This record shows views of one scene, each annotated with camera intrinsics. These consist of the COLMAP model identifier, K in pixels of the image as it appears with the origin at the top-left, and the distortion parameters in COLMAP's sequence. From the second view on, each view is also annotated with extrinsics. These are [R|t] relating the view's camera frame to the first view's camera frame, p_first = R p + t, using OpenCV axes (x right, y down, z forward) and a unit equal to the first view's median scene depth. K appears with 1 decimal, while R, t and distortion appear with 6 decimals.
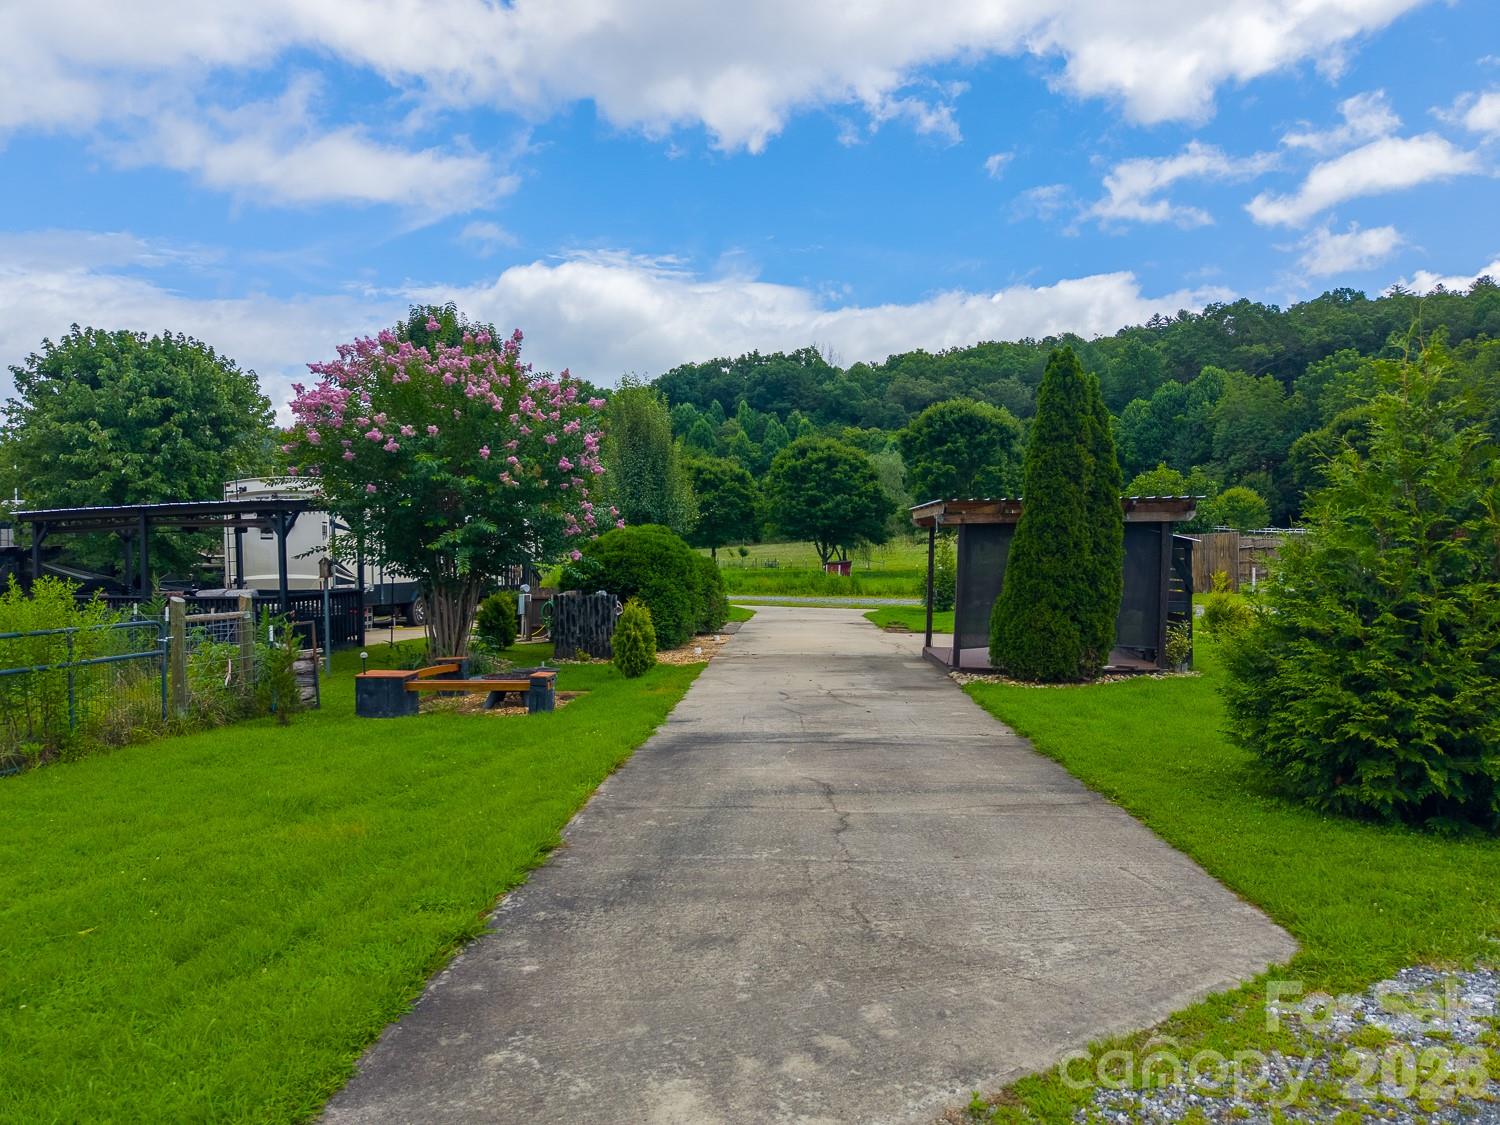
lens RADIAL K [[1008.5, 0, 735.1], [0, 1008.5, 591.4], [0, 0, 1]] dist [0.021210, -0.031754]
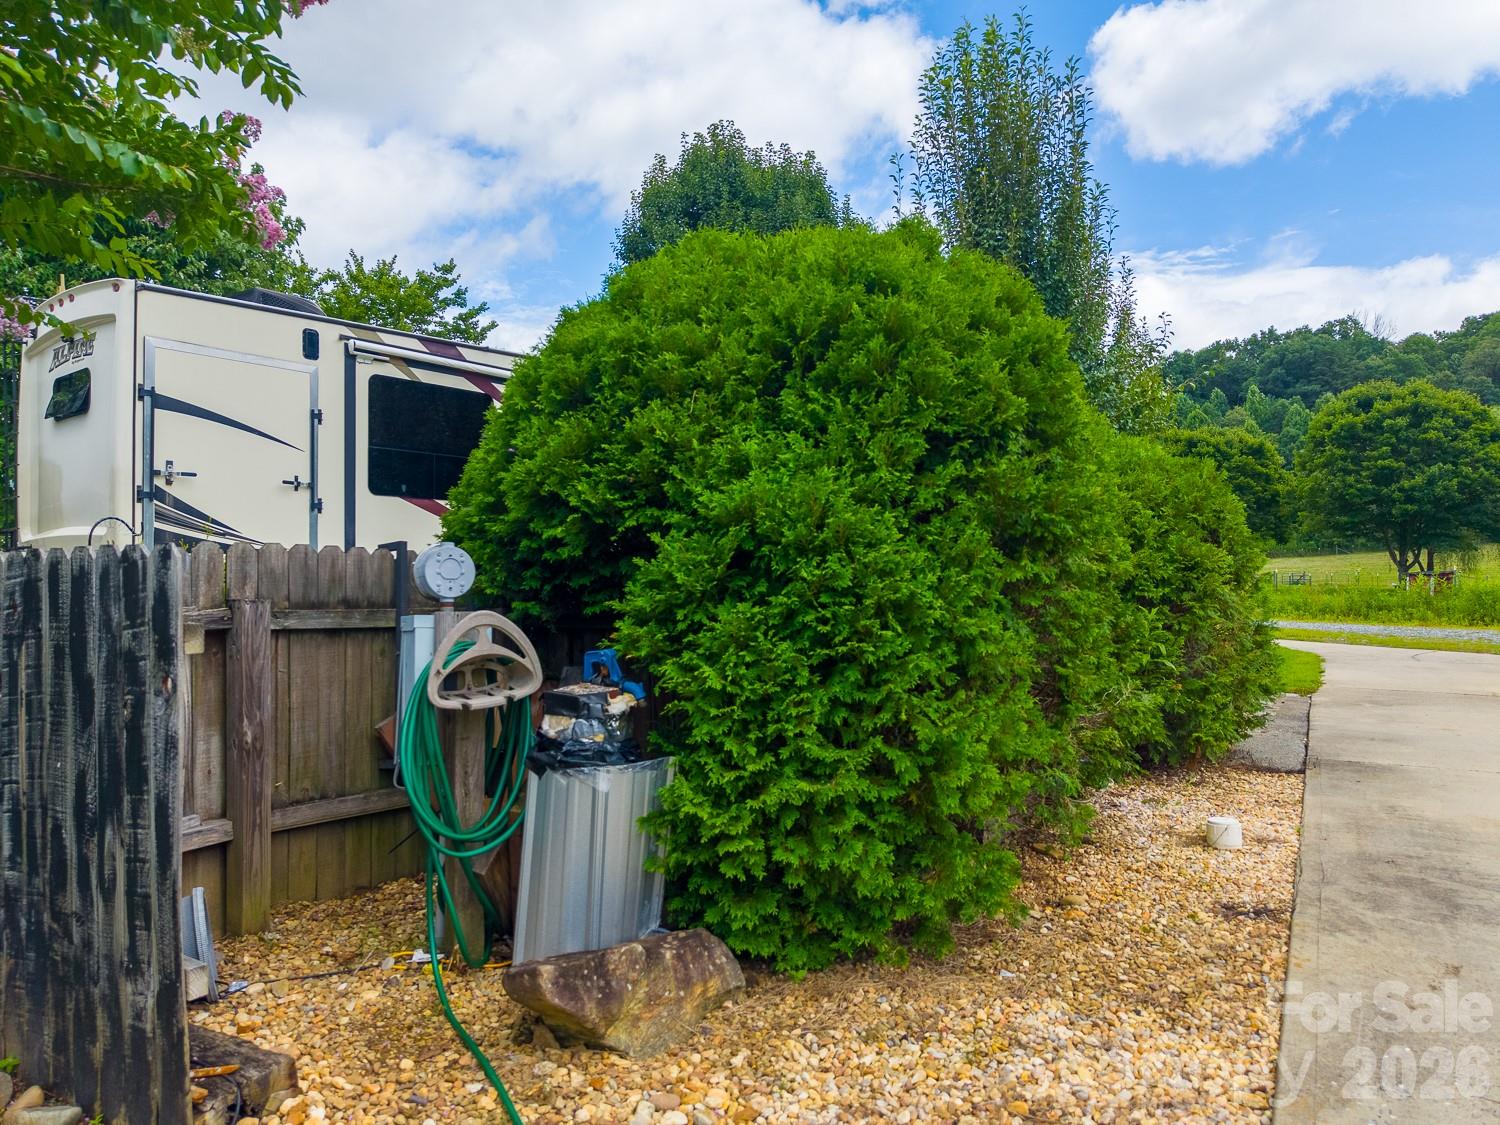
lens RADIAL K [[1010.2, 0, 744.5], [0, 1010.2, 567.2], [0, 0, 1]] dist [0.034298, -0.031938]
pose [[0.899341, 0.009749, -0.437139, -0.002416], [-0.027798, 0.999004, -0.034910, 0.000912], [0.436363, 0.043547, 0.898716, 0.116089]]
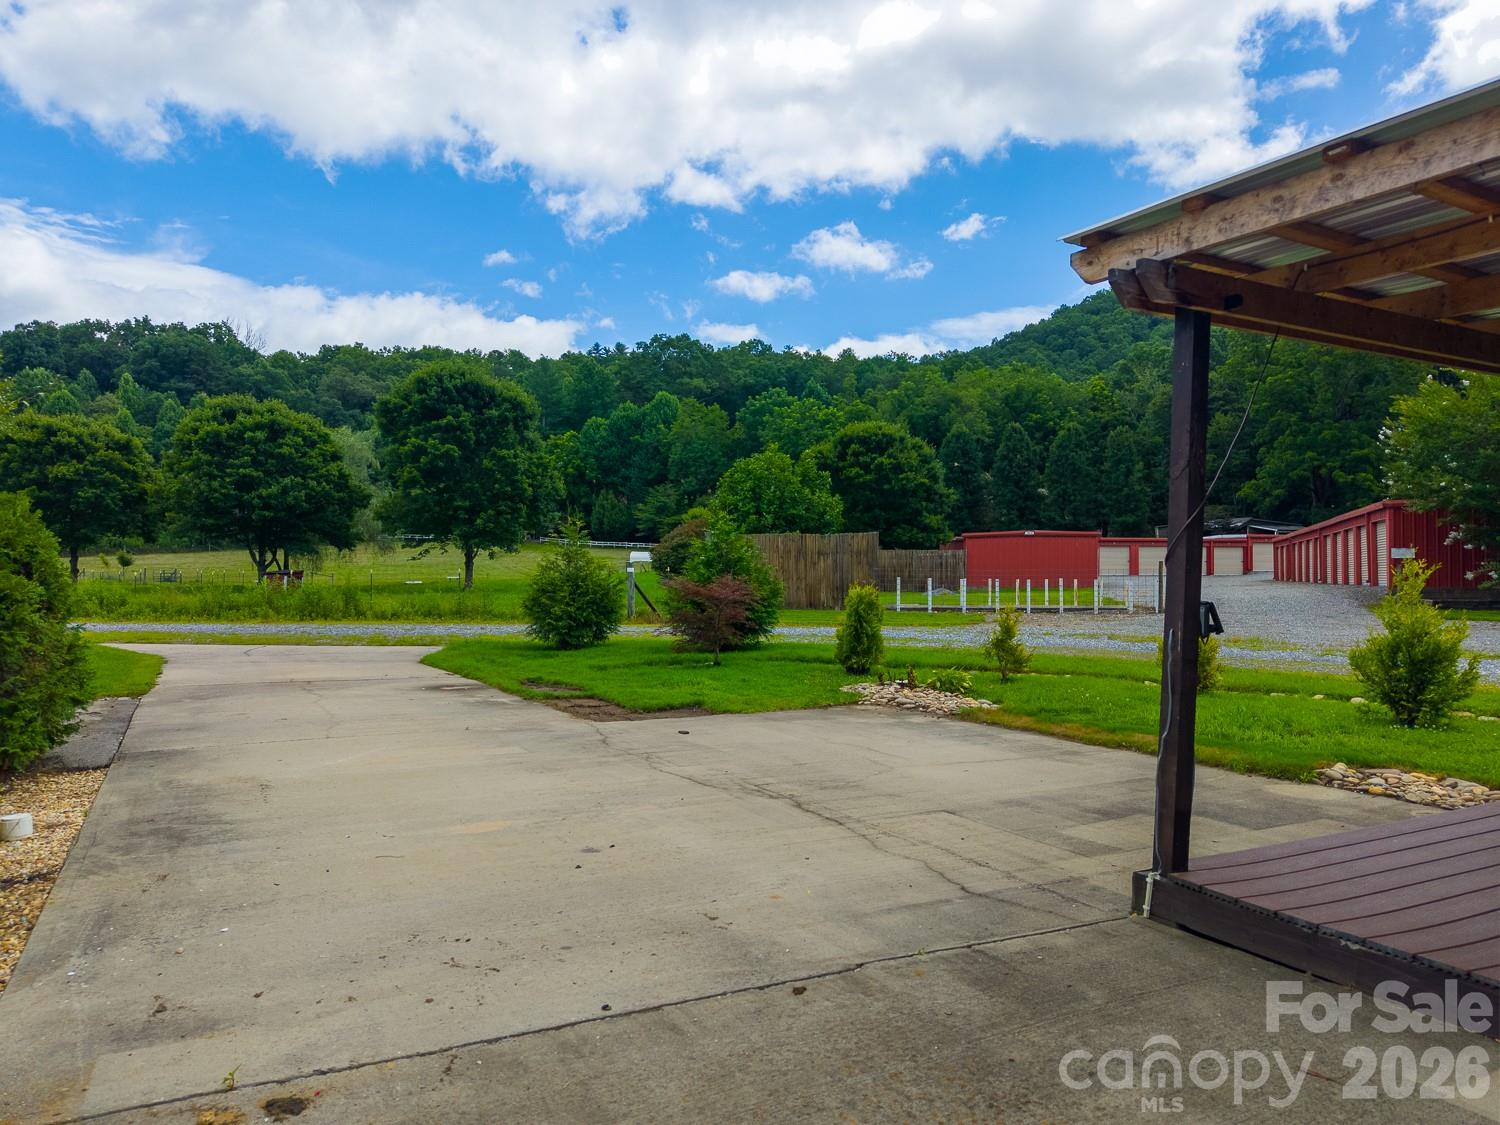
lens RADIAL K [[1002.1, 0, 774.1], [0, 1002.1, 569.5], [0, 0, 1]] dist [0.008209, -0.026697]
pose [[0.833598, 0.013432, 0.552208, -0.000161], [0.009088, 0.999236, -0.038024, -0.000188], [-0.552296, 0.036715, 0.832839, 0.105525]]
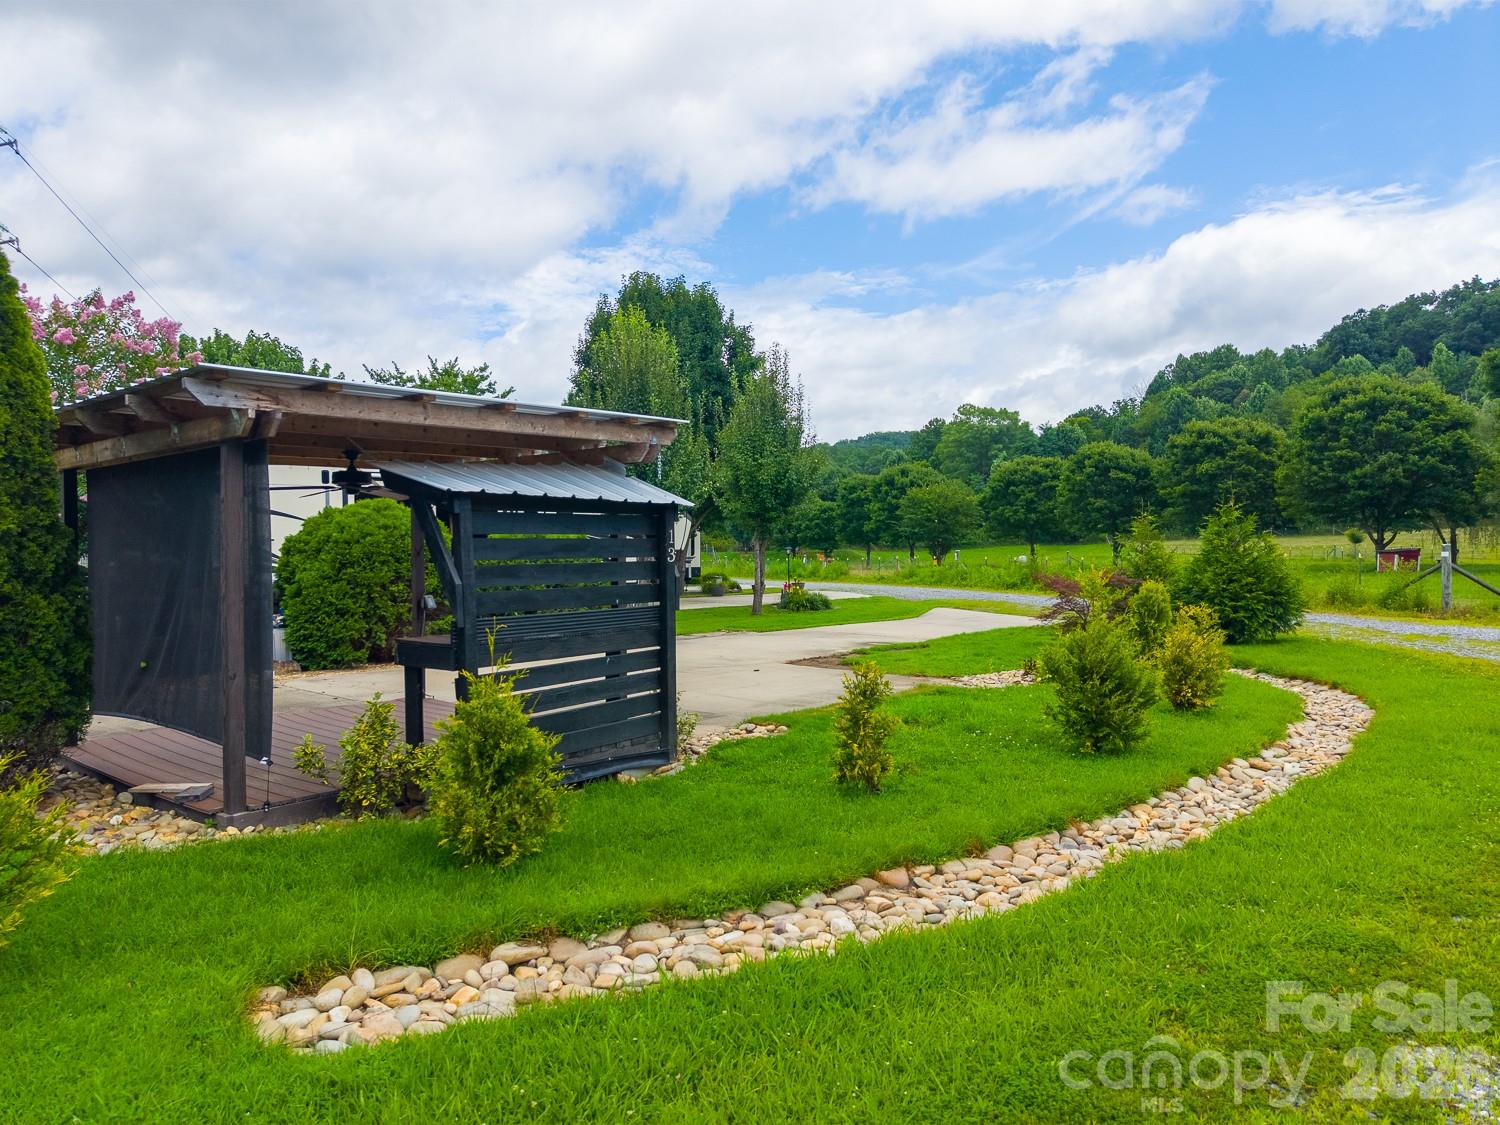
lens RADIAL K [[1008.5, 0, 735.1], [0, 1008.5, 591.4], [0, 0, 1]] dist [0.021210, -0.031754]
pose [[0.794363, 0.023886, -0.606974, 0.081571], [-0.017618, 0.999712, 0.016284, -0.002000], [0.607188, -0.002242, 0.794555, 0.081317]]
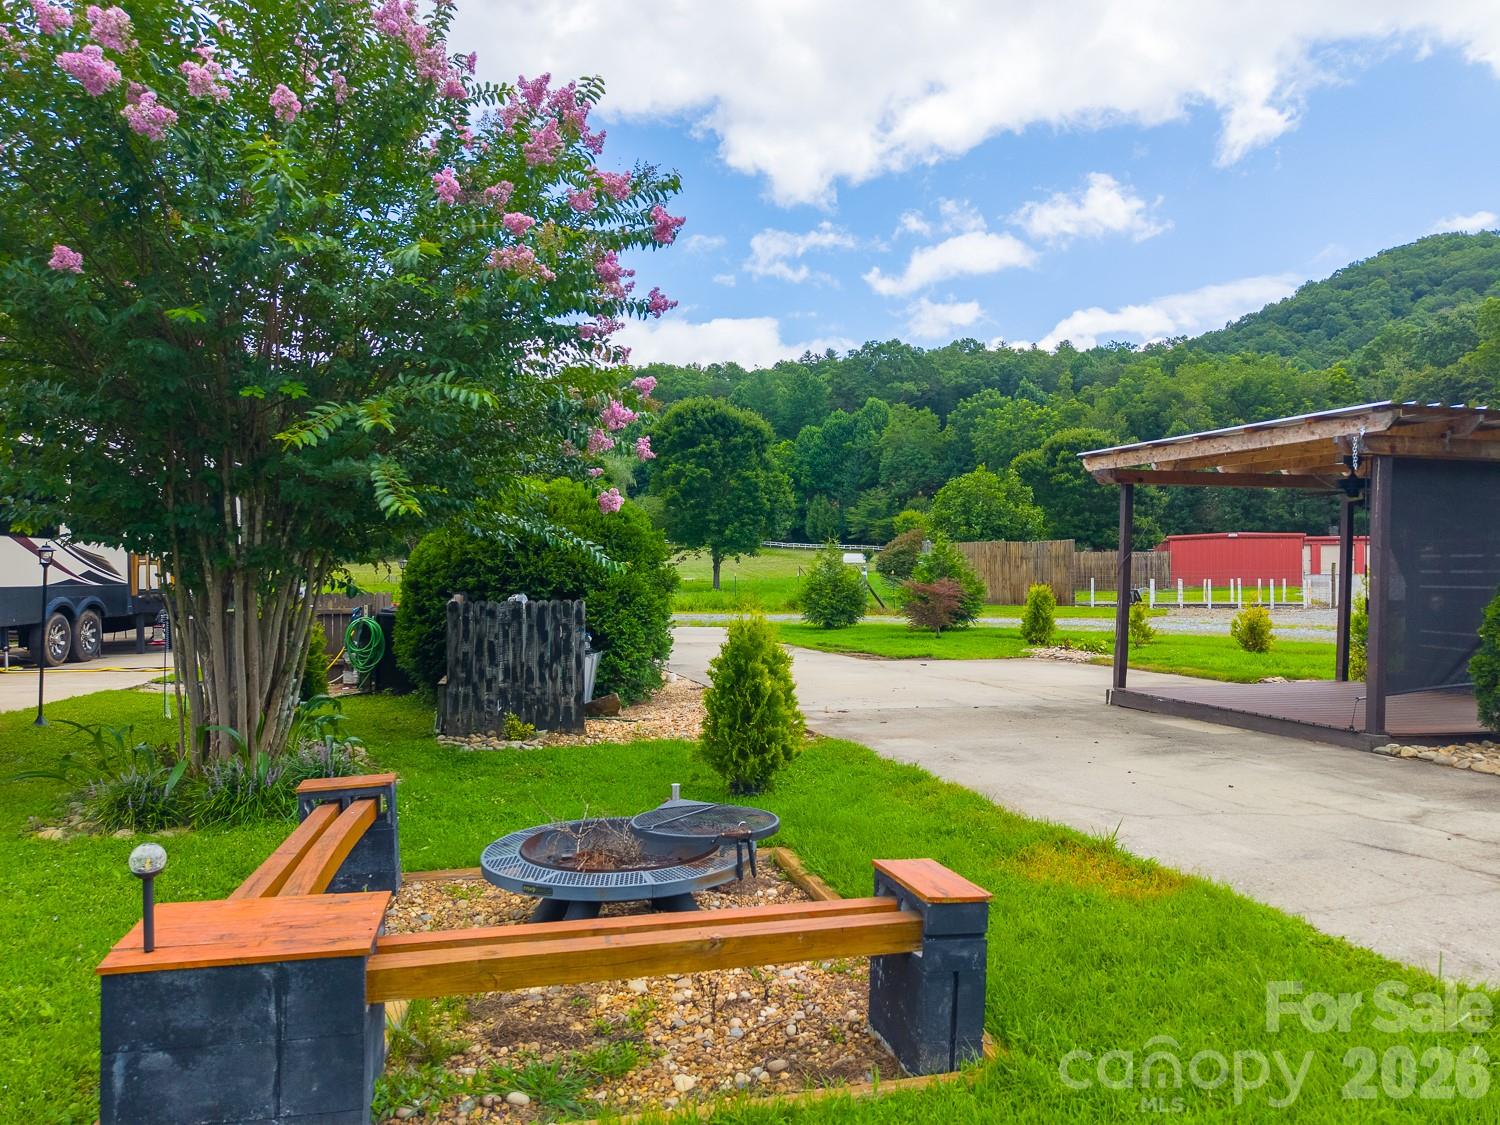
lens RADIAL K [[998.4, 0, 726.2], [0, 998.4, 593.1], [0, 0, 1]] dist [0.049562, -0.108697]
pose [[0.945871, 0.000280, 0.324542, -0.026313], [0.005482, 0.999843, -0.016840, 0.001019], [-0.324495, 0.017708, 0.945722, 0.063862]]
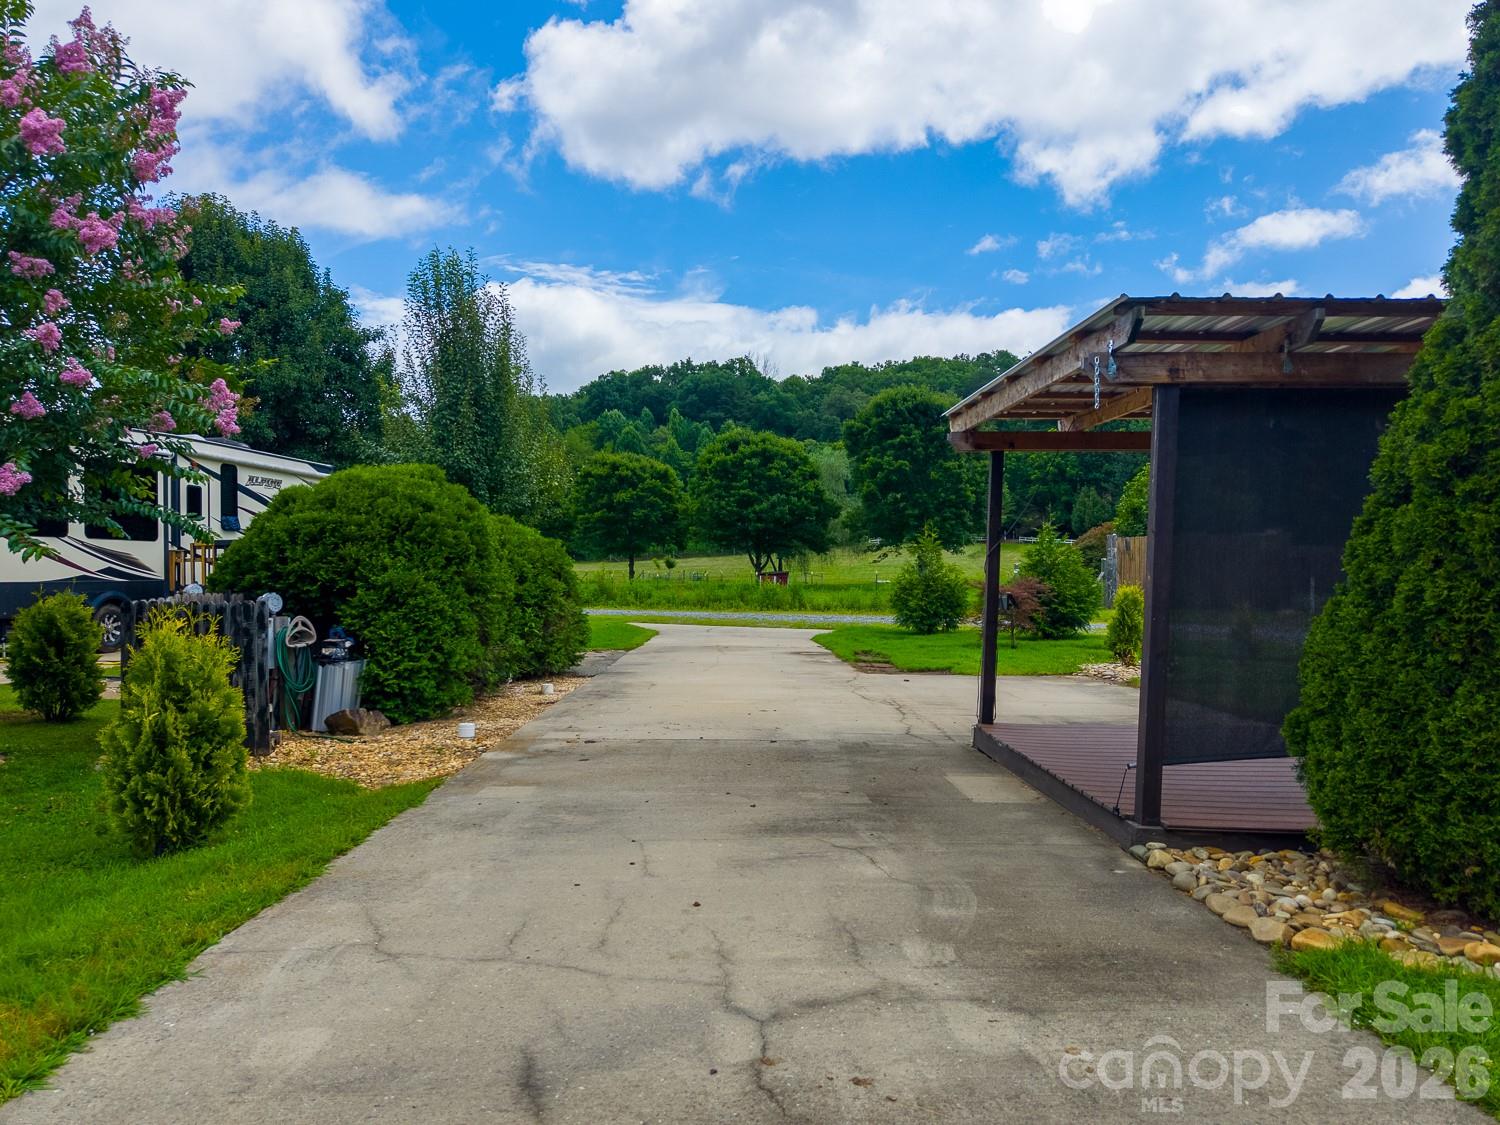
lens RADIAL K [[1003.4, 0, 749.5], [0, 1003.4, 569.4], [0, 0, 1]] dist [0.083903, -0.131692]
pose [[0.996811, 0.008542, 0.079334, 0.006402], [-0.005525, 0.999256, -0.038176, 0.000601], [-0.079601, 0.037616, 0.996117, 0.069474]]
